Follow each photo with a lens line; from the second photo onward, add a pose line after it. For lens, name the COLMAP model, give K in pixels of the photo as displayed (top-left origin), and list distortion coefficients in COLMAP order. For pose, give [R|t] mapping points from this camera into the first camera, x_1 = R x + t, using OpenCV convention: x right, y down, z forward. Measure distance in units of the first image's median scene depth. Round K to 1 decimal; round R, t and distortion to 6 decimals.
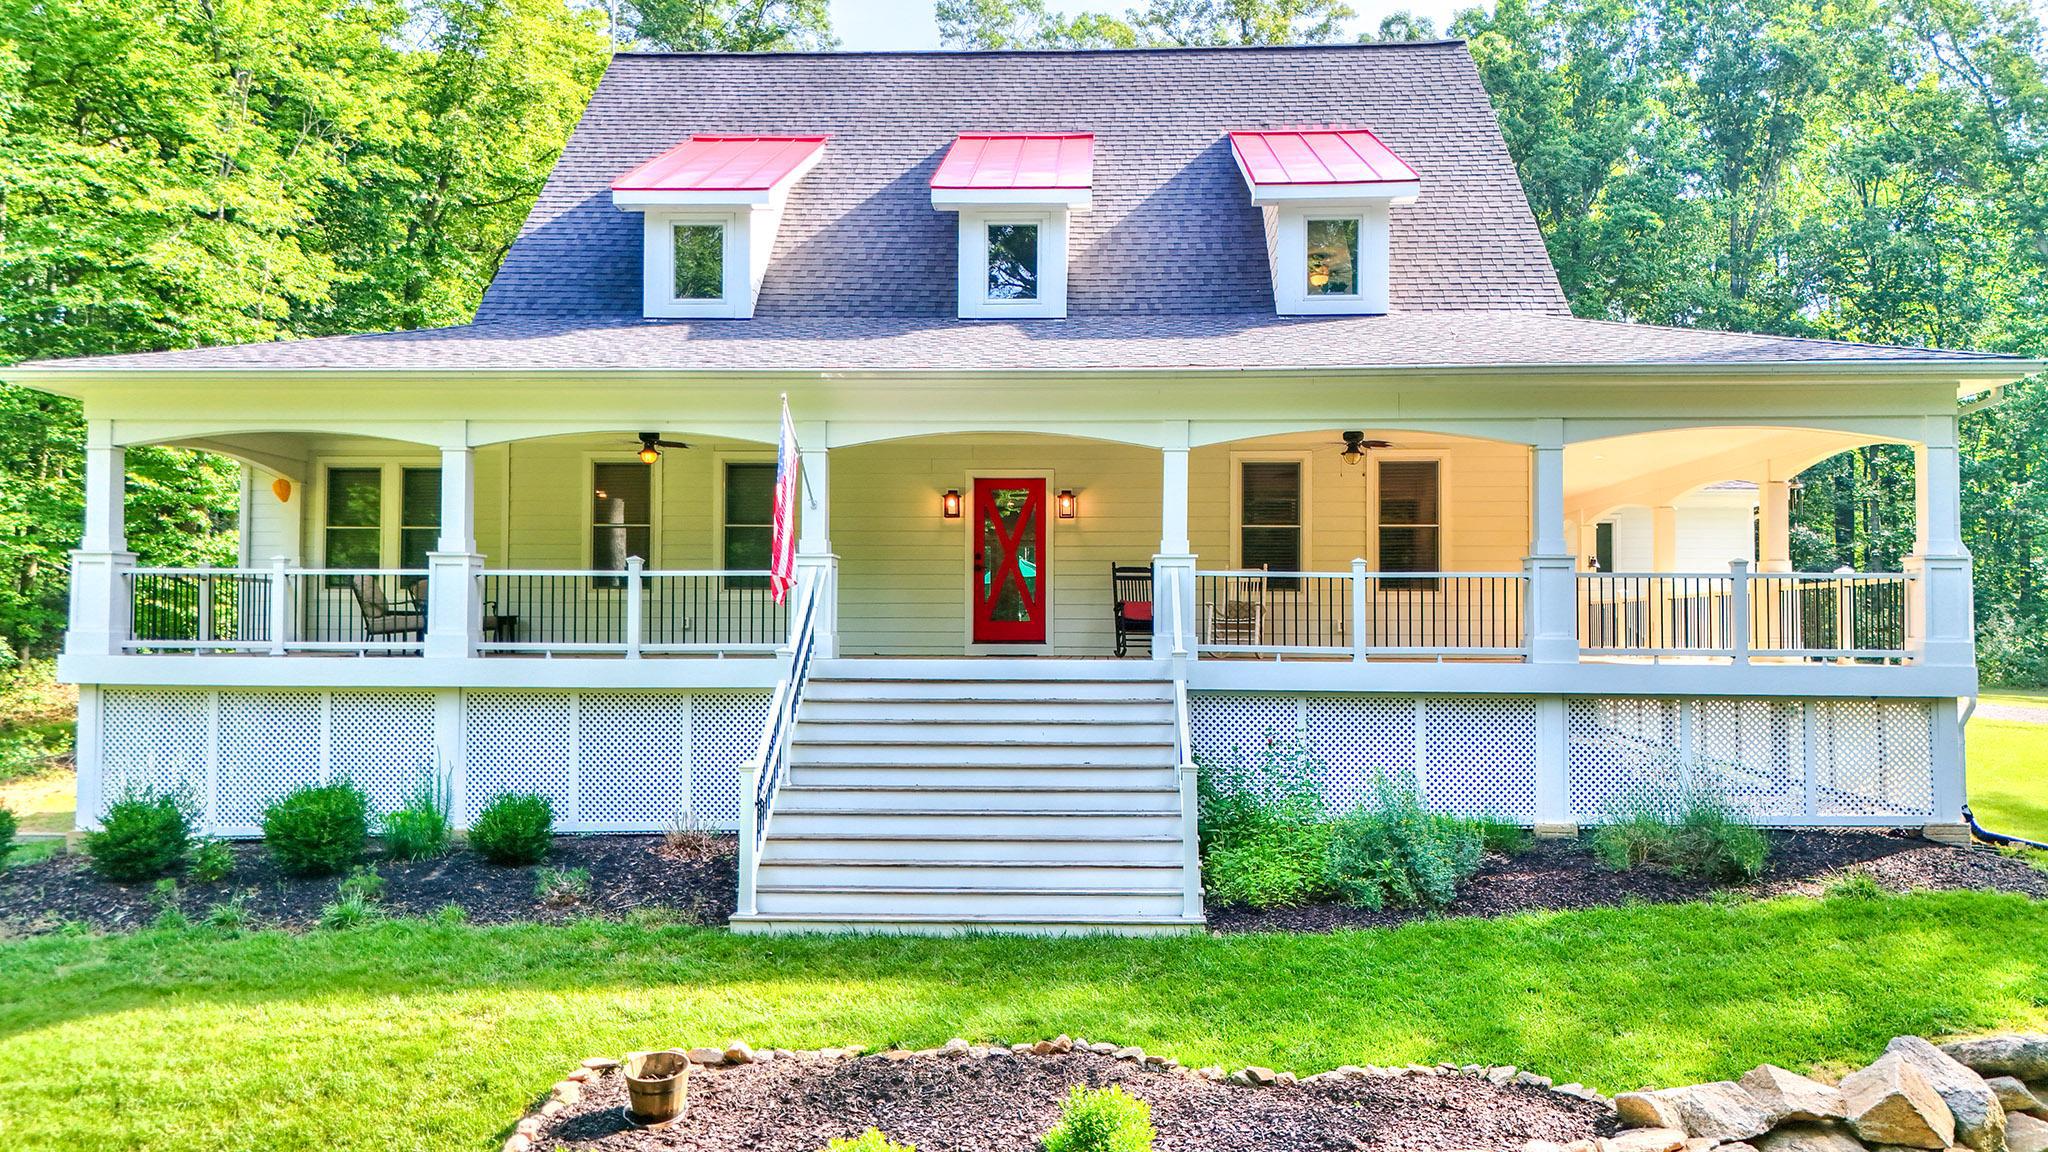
lens RADIAL K [[1489.6, 0, 1019.3], [0, 1489.6, 581.5], [0, 0, 1]] dist [0.077606, -0.000166]
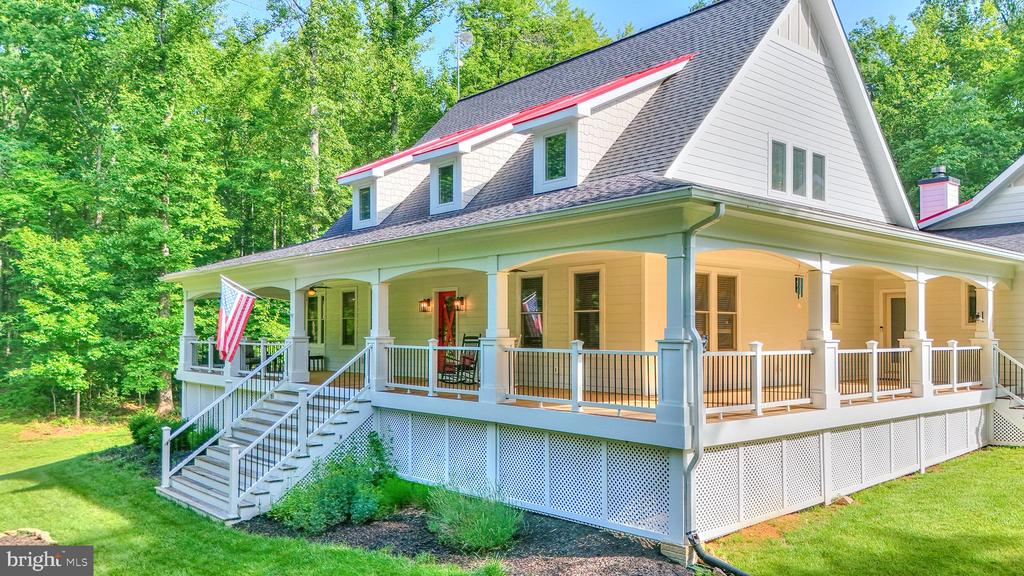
lens RADIAL K [[744.8, 0, 509.7], [0, 744.8, 290.7], [0, 0, 1]] dist [0.077606, -0.000166]
pose [[0.680751, -0.043580, -0.731217, 0.806133], [0.026526, 0.999041, -0.034847, -0.033467], [0.732034, 0.004326, 0.681254, 0.373602]]
